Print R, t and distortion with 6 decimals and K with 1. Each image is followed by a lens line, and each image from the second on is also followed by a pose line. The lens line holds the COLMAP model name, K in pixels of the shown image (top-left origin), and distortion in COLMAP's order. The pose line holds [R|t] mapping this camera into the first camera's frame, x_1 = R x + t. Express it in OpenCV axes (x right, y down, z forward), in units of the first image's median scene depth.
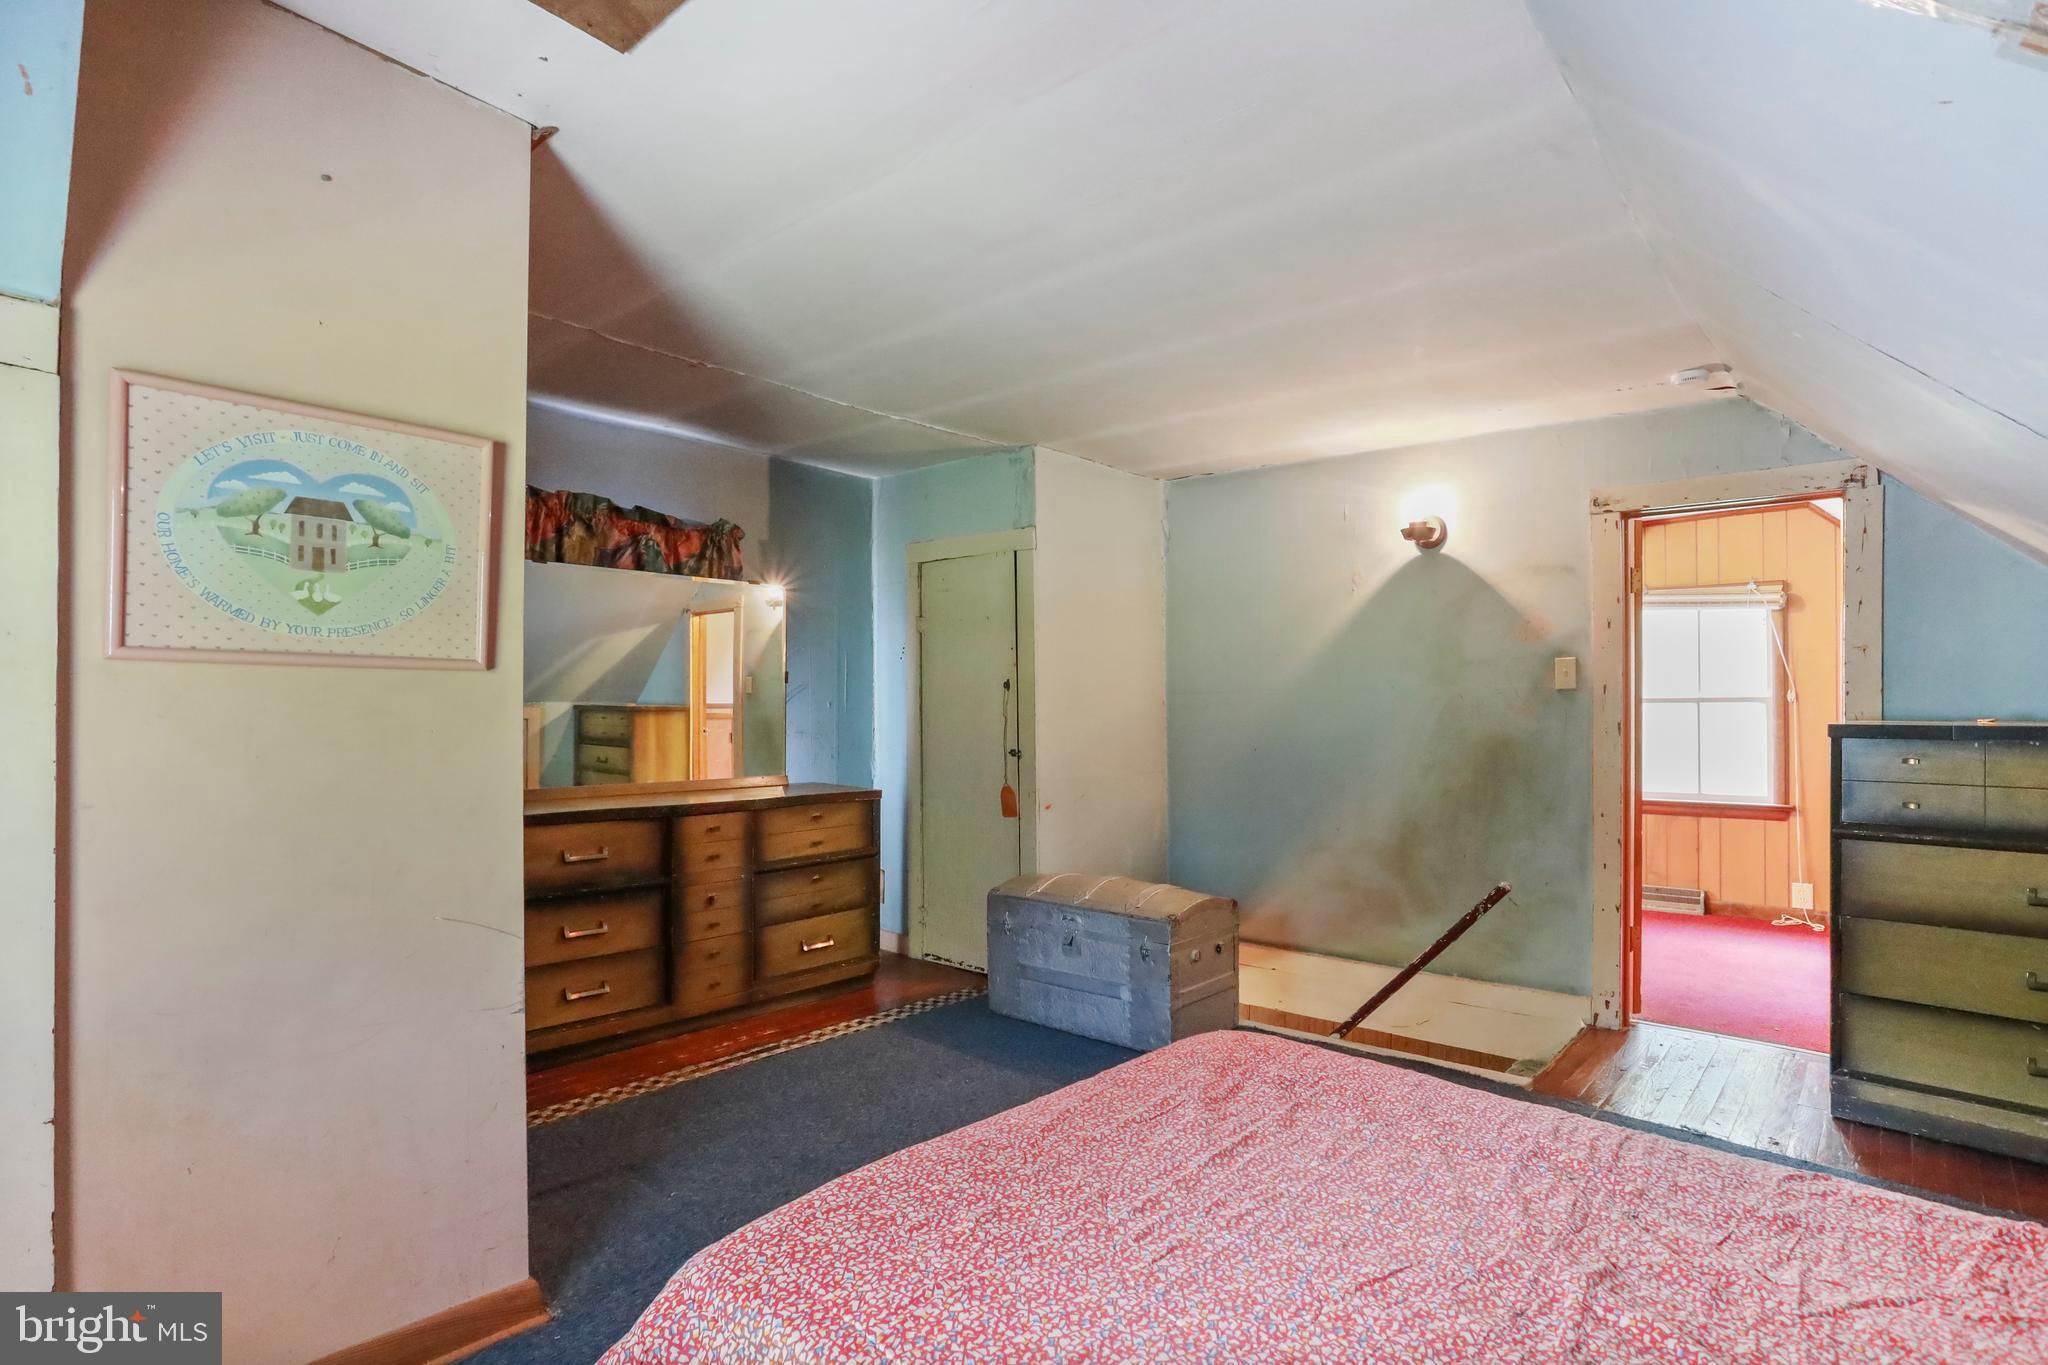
lens RADIAL K [[1007.8, 0, 1026.5], [0, 1007.8, 693.7], [0, 0, 1]] dist [-0.038881, 0.015750]
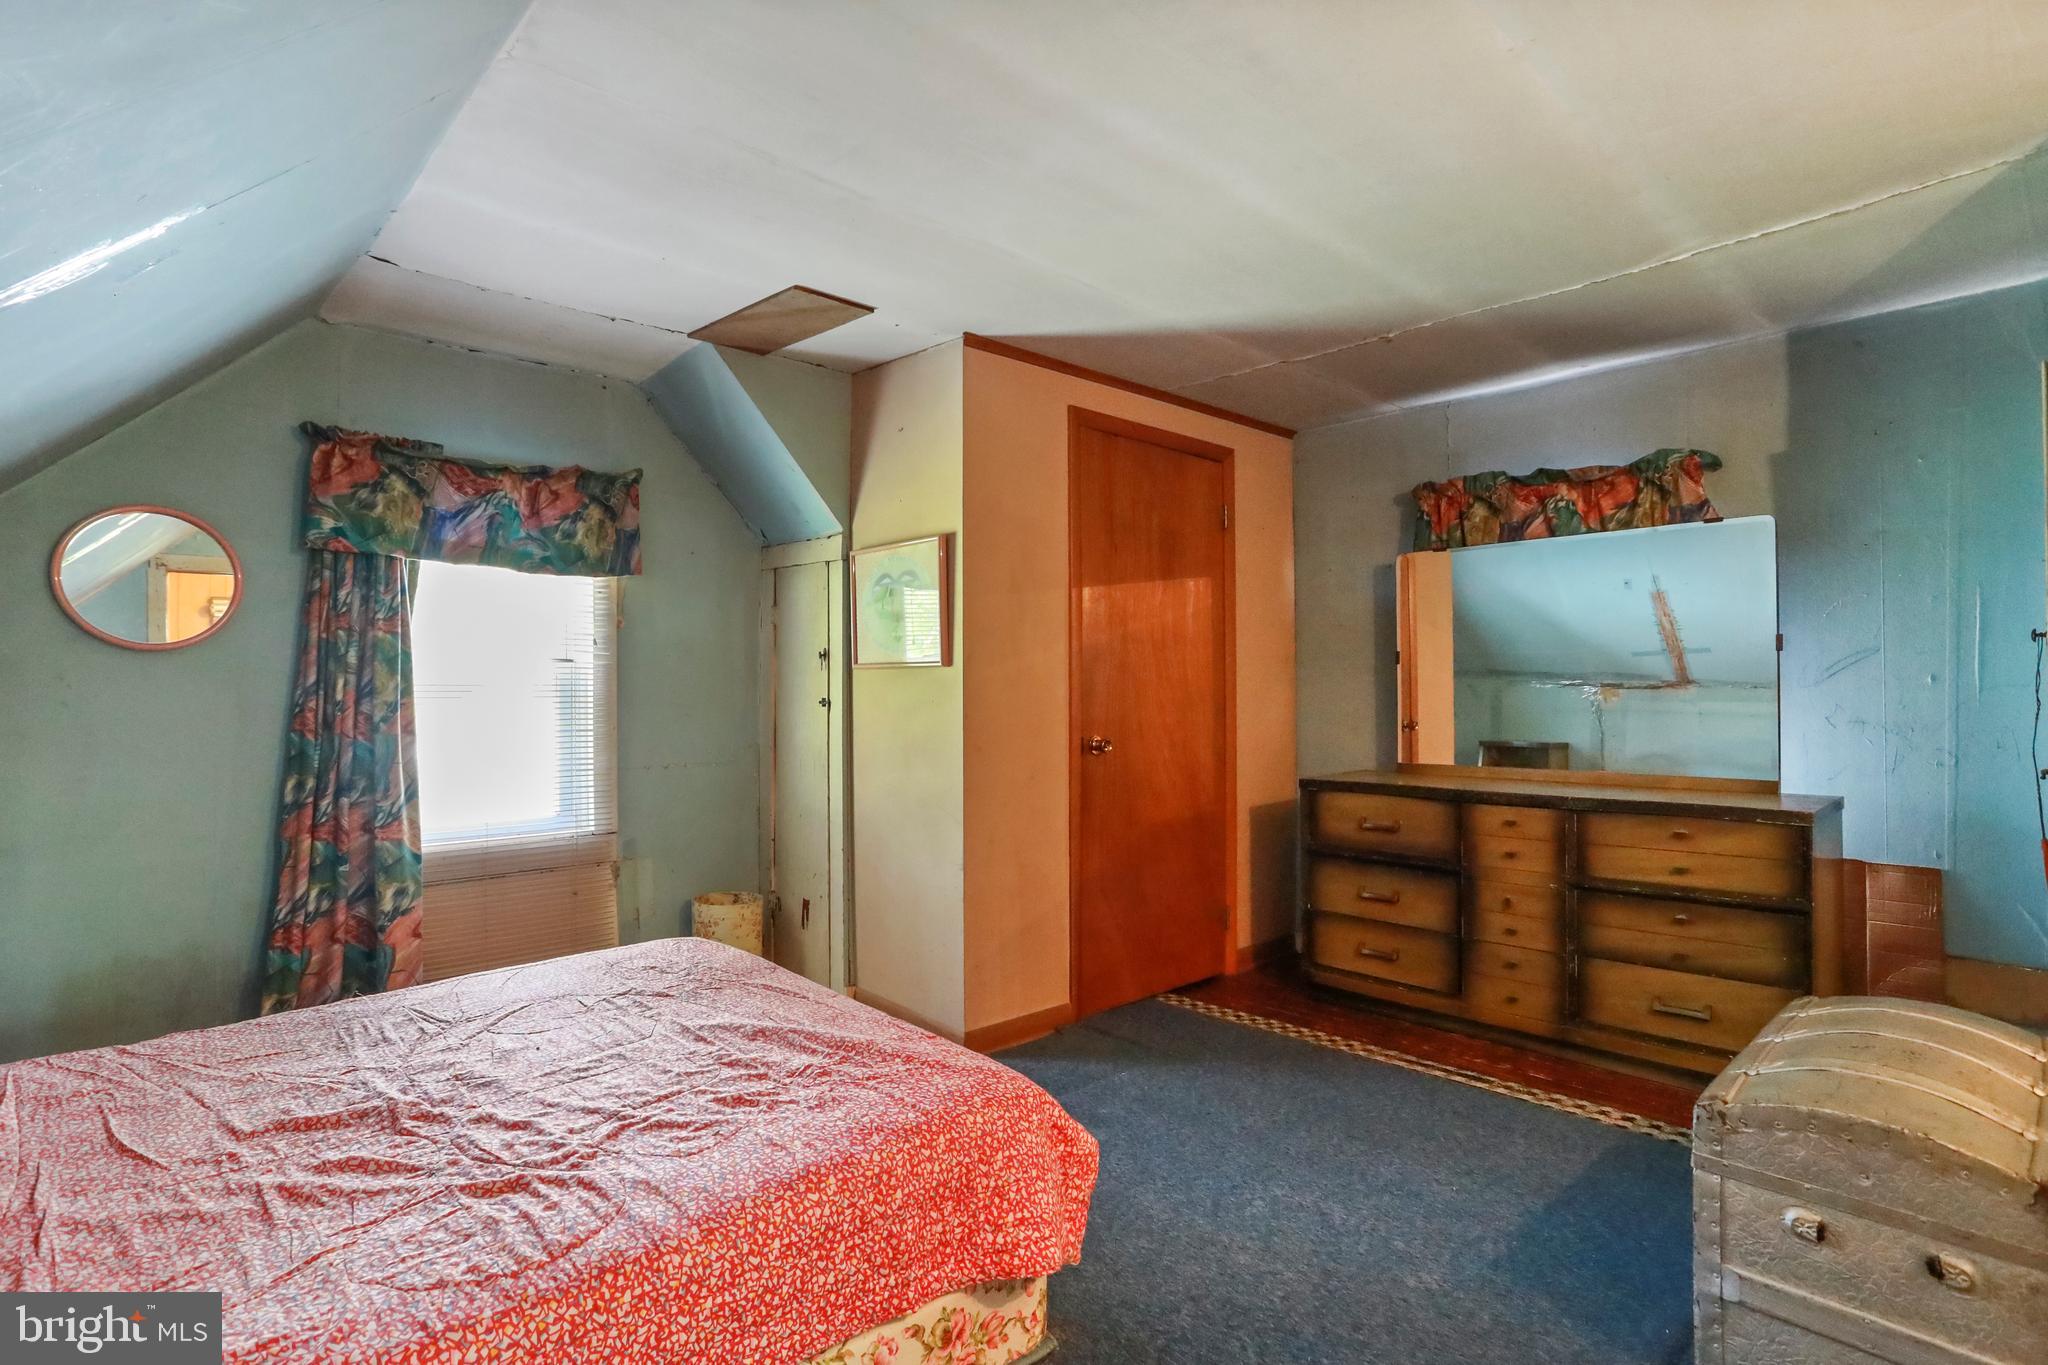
lens RADIAL K [[1007.8, 0, 1036.8], [0, 1007.8, 679.9], [0, 0, 1]] dist [-0.038881, 0.015750]
pose [[-0.075478, -0.015030, -0.997034, 0.603437], [0.015284, 0.999751, -0.016228, 0.016052], [0.997030, -0.016464, -0.075229, 0.651496]]
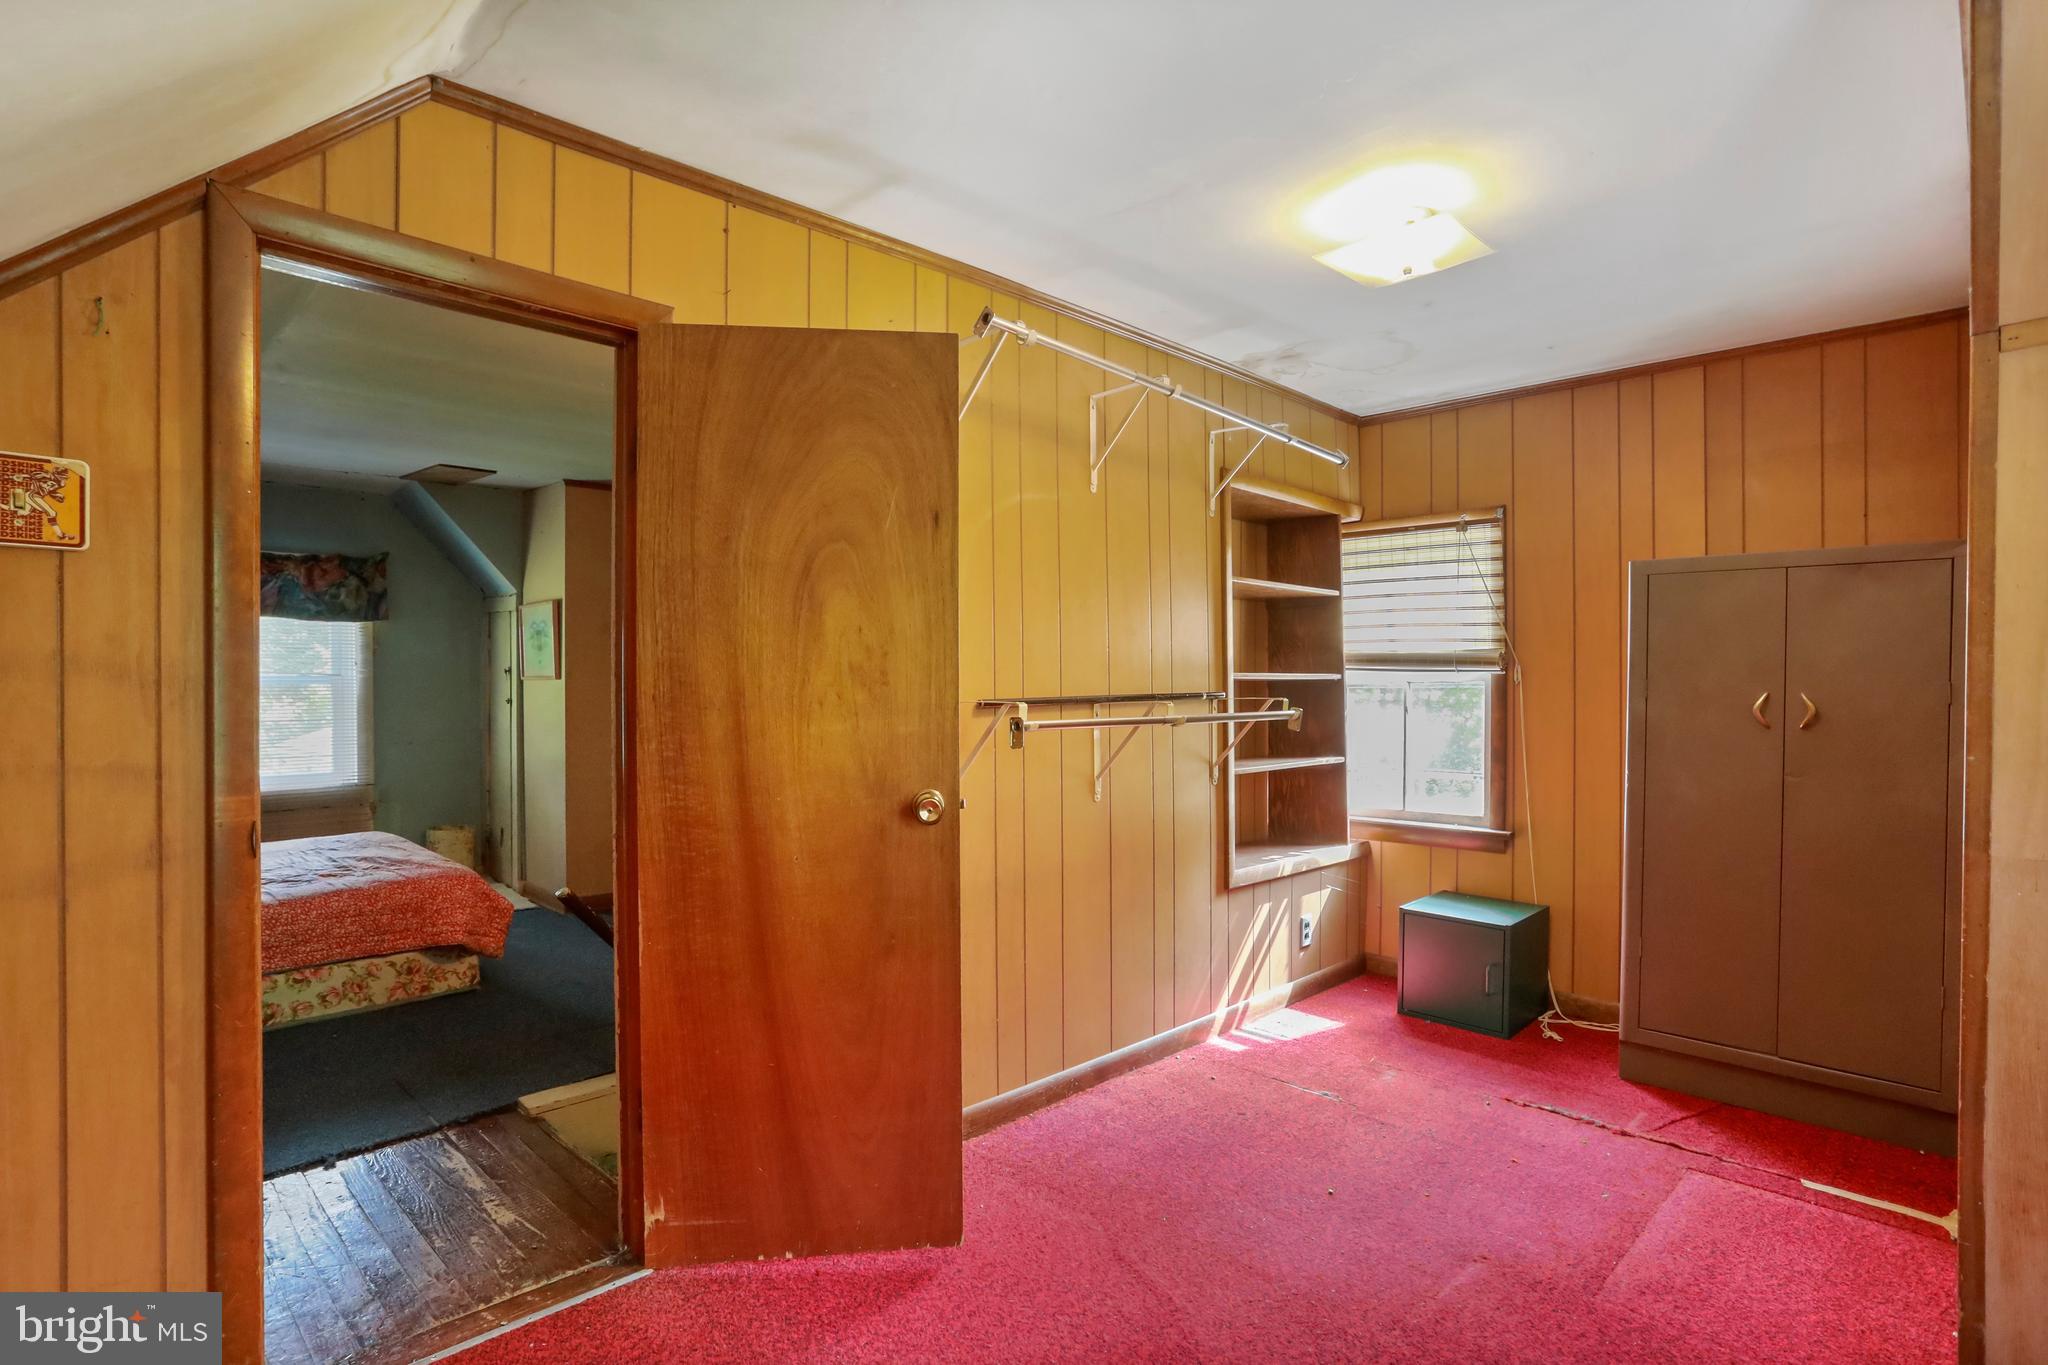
lens RADIAL K [[1007.8, 0, 1018.0], [0, 1007.8, 692.0], [0, 0, 1]] dist [-0.038881, 0.015750]
pose [[-0.041691, -0.001721, -0.999129, 0.947500], [0.015196, 0.999882, -0.002356, 0.018857], [0.999015, -0.015281, -0.041660, 1.016321]]
